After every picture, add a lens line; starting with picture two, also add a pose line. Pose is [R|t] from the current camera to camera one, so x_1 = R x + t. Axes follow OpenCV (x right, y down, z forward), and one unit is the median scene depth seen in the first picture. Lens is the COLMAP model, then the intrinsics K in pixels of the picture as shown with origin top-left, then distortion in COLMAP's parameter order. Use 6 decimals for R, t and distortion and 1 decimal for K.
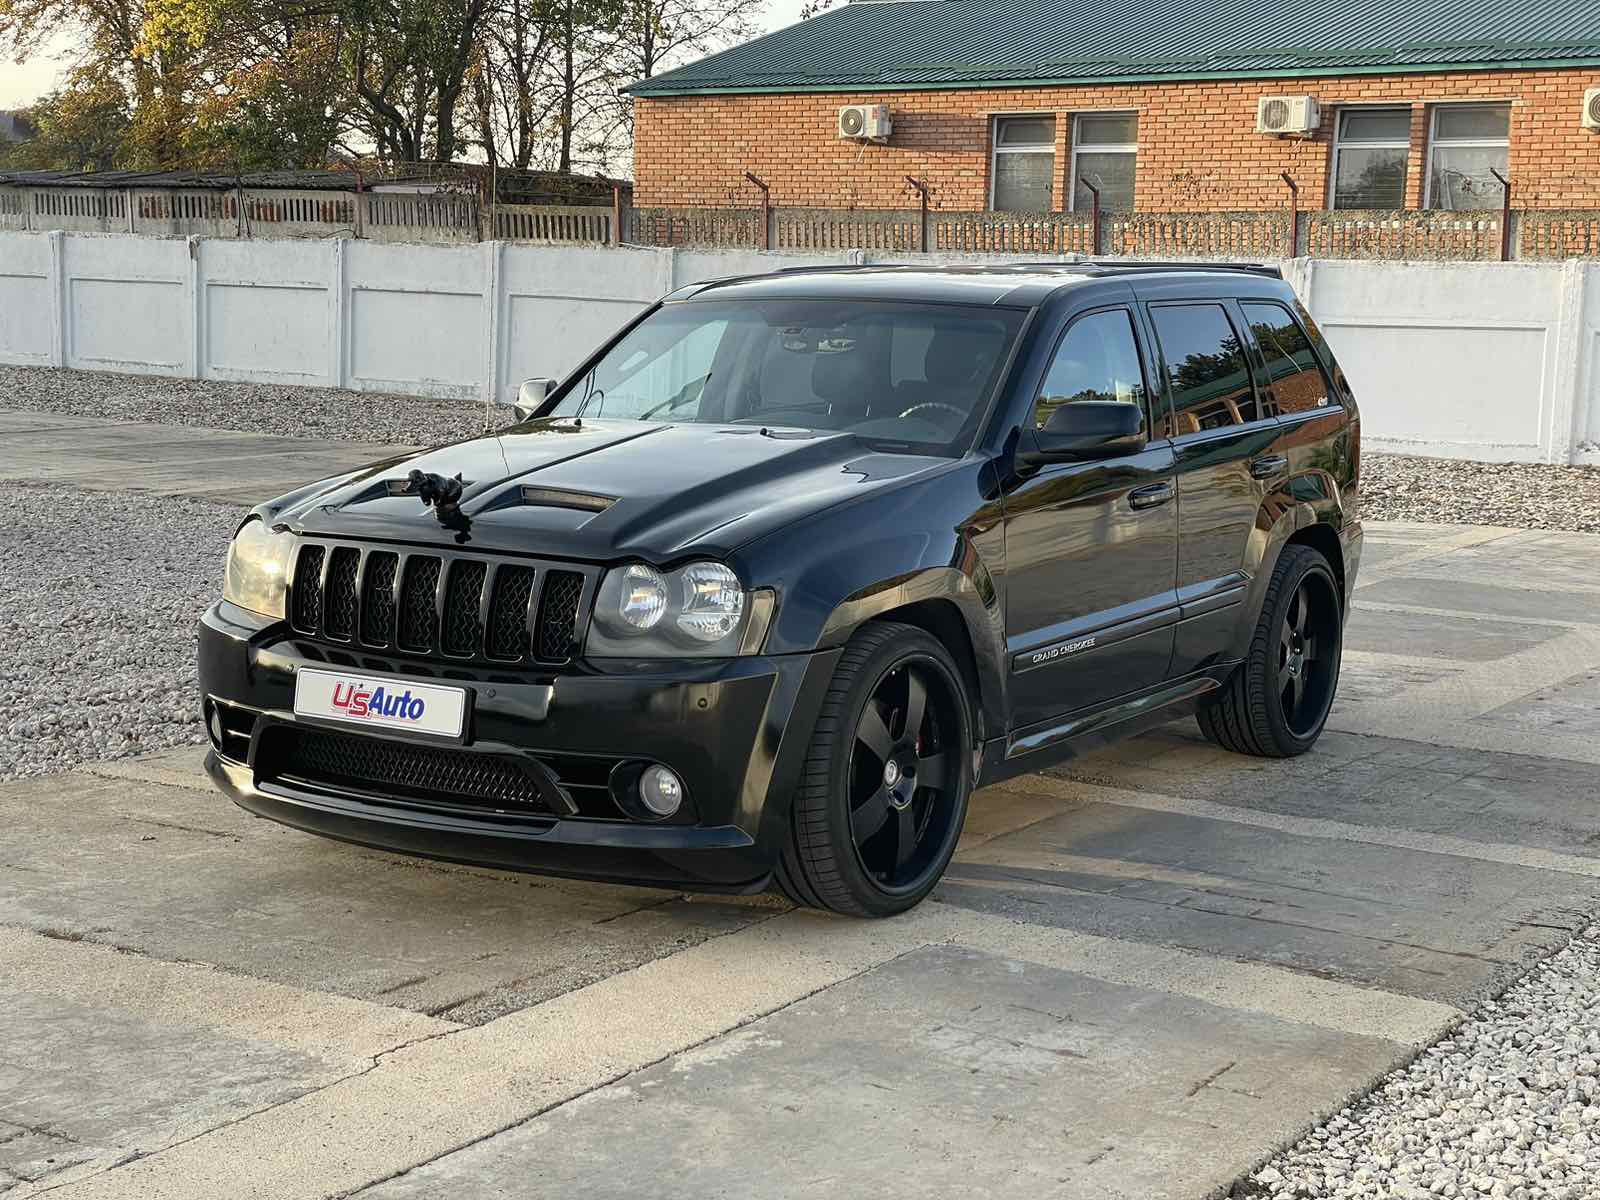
lens RADIAL K [[2397.0, 0, 787.8], [0, 2397.0, 600.4], [0, 0, 1]] dist [0.107168, 0.000000]
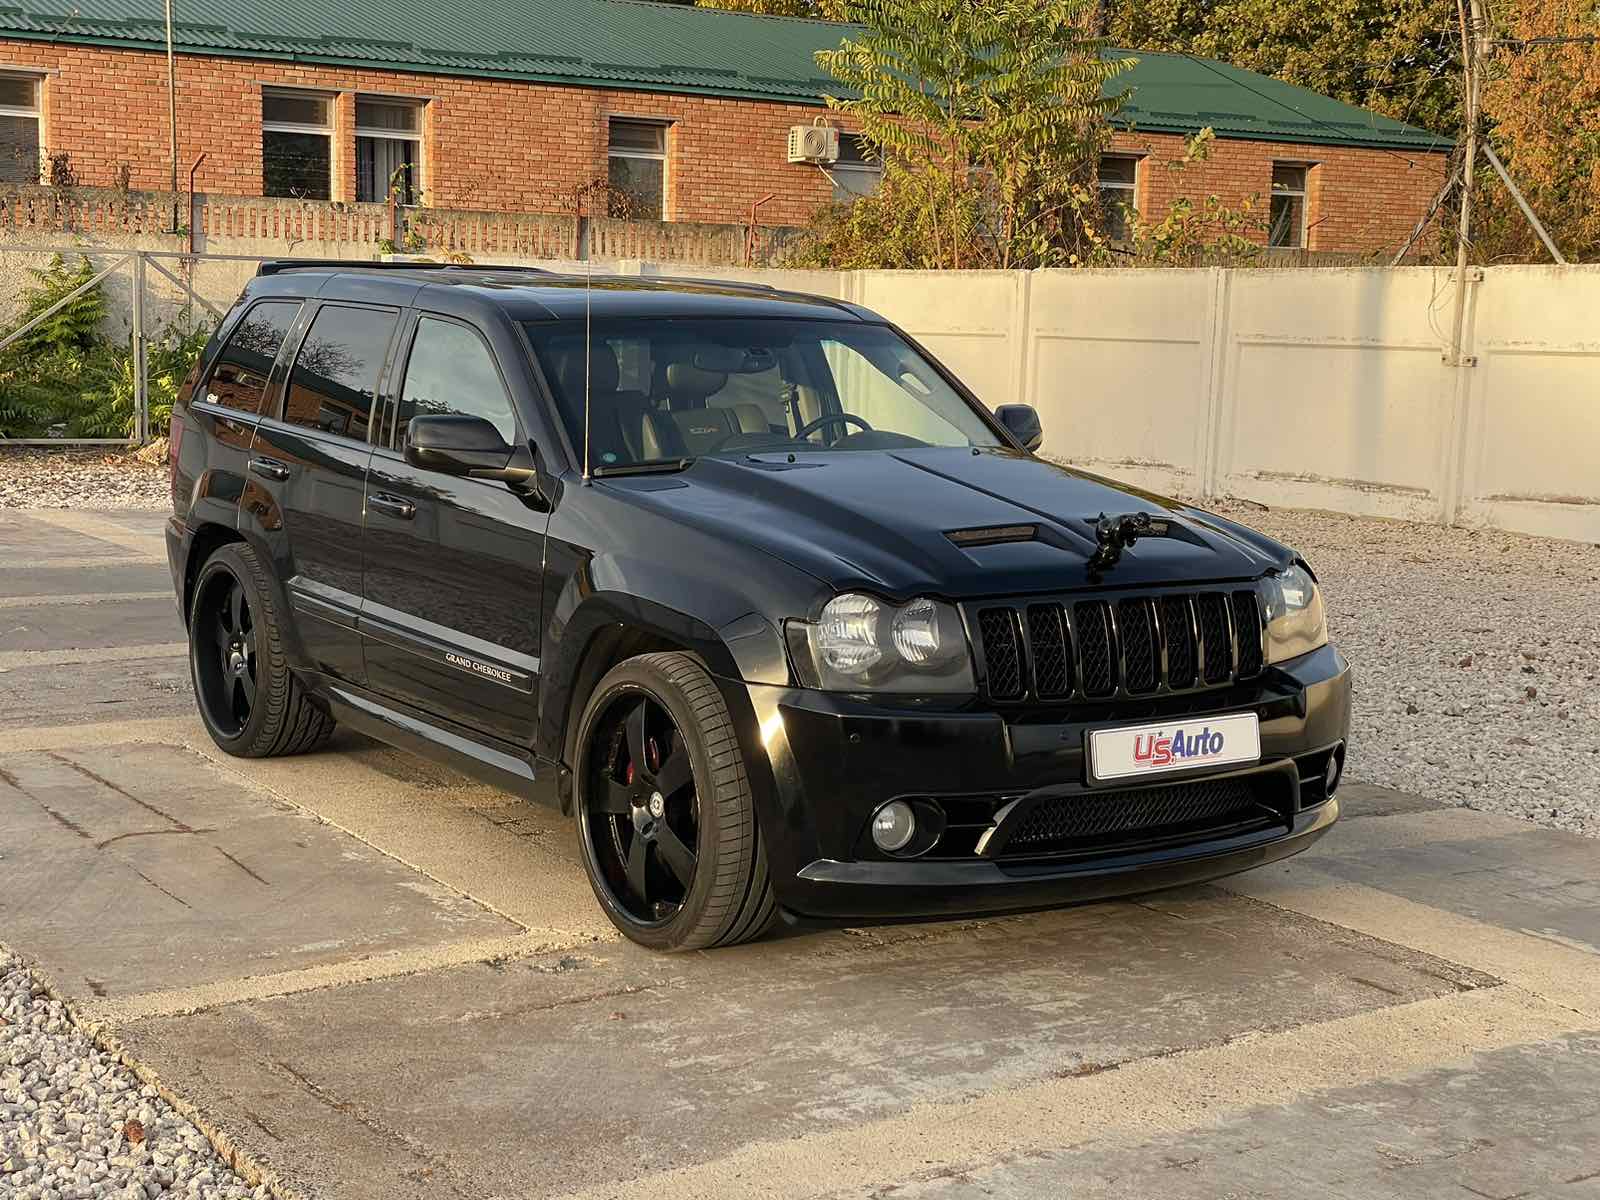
lens RADIAL K [[2397.0, 0, 790.4], [0, 2397.0, 601.3], [0, 0, 1]] dist [0.107168, 0.000000]
pose [[0.407180, -0.130421, 0.903988, -0.232224], [0.105169, 0.989864, 0.095440, -0.026574], [-0.907273, 0.056210, 0.416770, 0.148965]]
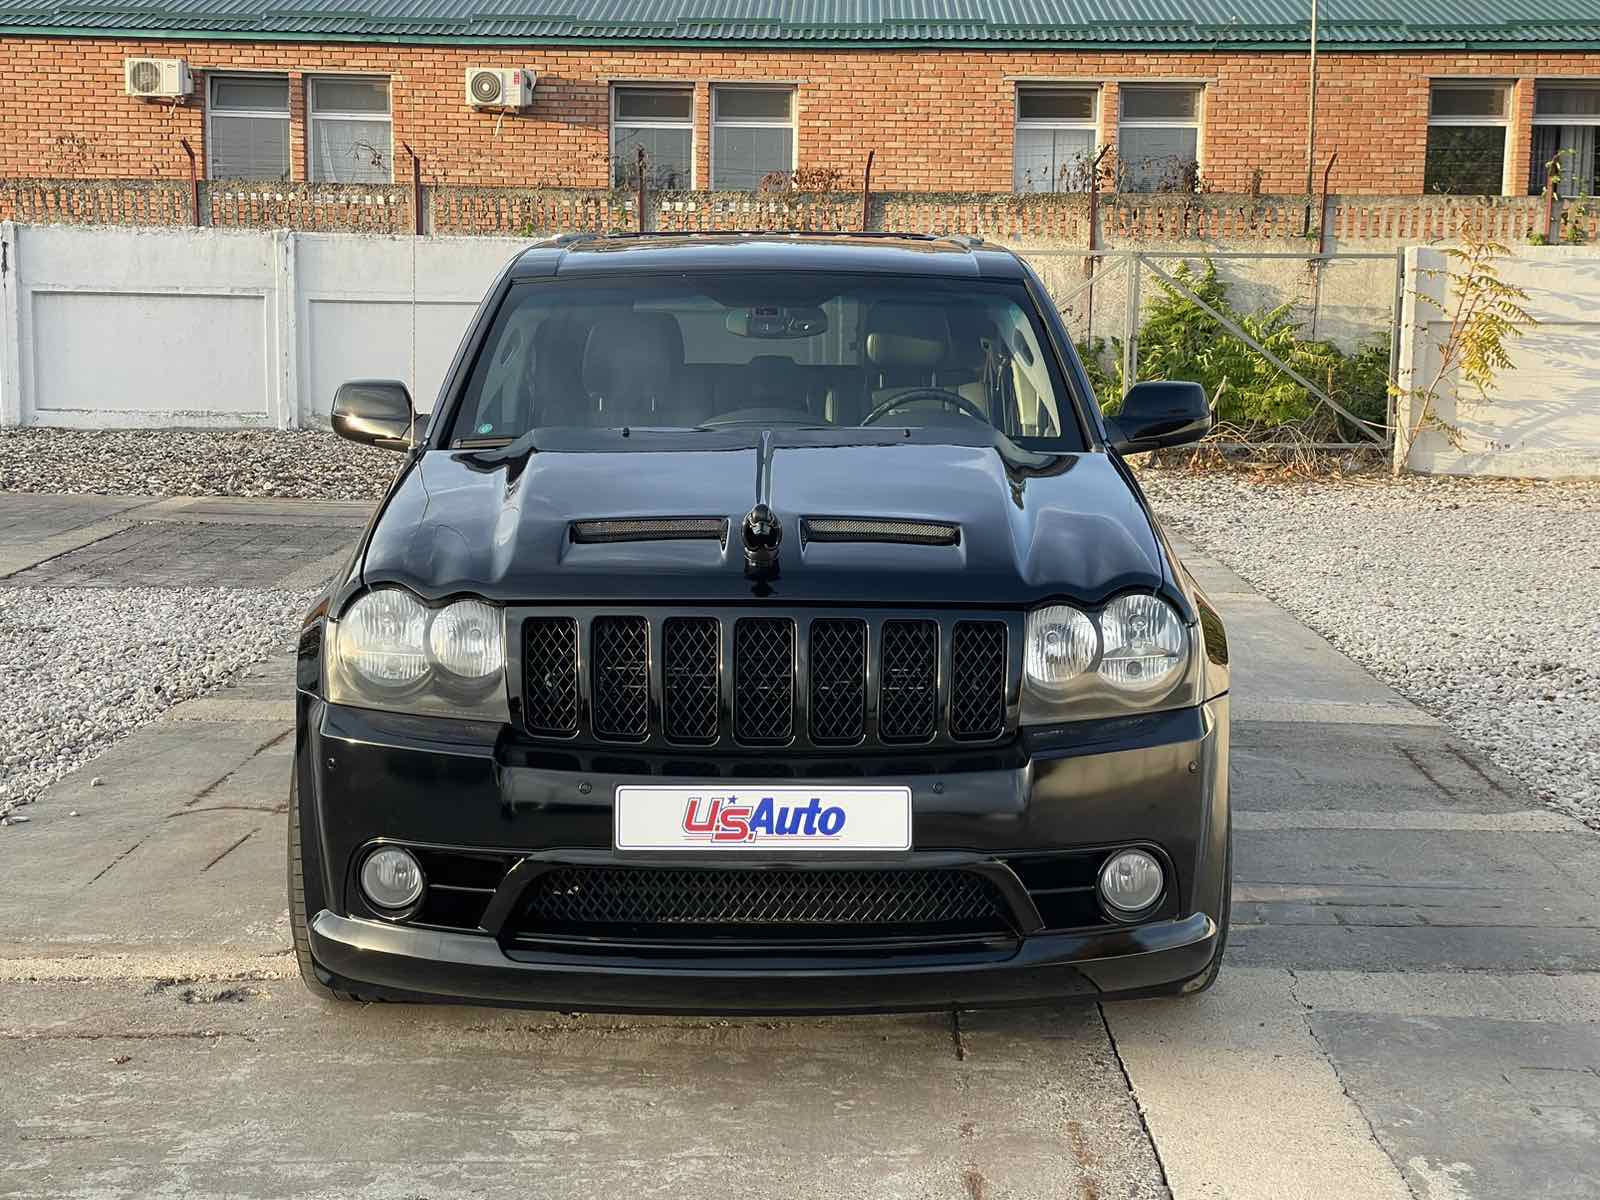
lens RADIAL K [[2397.0, 0, 806.1], [0, 2397.0, 601.0], [0, 0, 1]] dist [0.107168, 0.000000]
pose [[0.841762, -0.083894, 0.533290, -0.112843], [0.078380, 0.996376, 0.033027, -0.009931], [-0.534128, 0.013998, 0.845288, 0.074592]]
